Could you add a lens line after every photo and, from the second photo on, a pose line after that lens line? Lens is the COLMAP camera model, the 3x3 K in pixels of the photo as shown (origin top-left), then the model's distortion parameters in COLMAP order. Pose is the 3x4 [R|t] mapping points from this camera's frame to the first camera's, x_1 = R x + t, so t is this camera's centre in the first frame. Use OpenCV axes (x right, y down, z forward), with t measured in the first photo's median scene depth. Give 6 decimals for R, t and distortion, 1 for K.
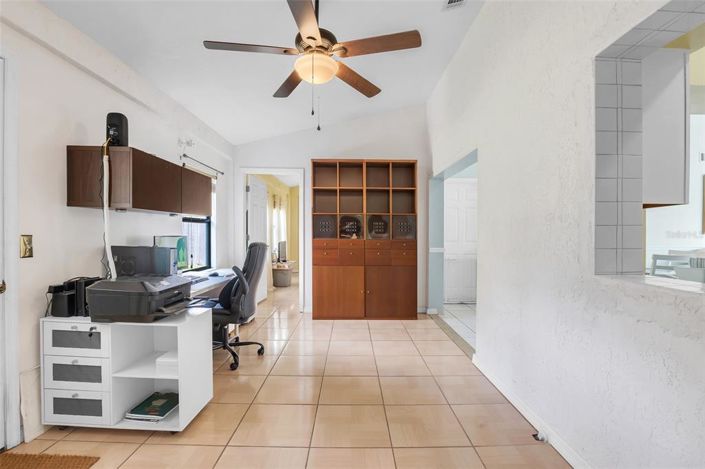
lens RADIAL K [[327.5, 0, 352.5], [0, 327.5, 231.7], [0, 0, 1]] dist [-0.006955, -0.000929]
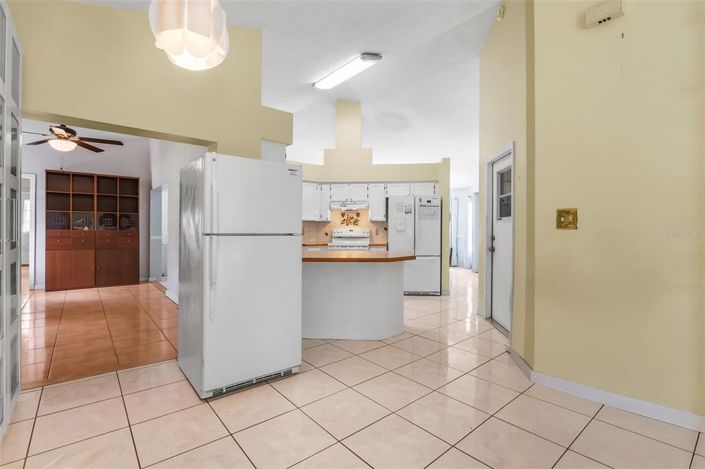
lens RADIAL K [[327.5, 0, 347.8], [0, 327.5, 226.2], [0, 0, 1]] dist [-0.006955, -0.000929]
pose [[0.775421, 0.003960, 0.631432, -0.006105], [-0.008790, 0.999951, 0.004523, -0.010765], [-0.631383, -0.009057, 0.775418, -0.758536]]
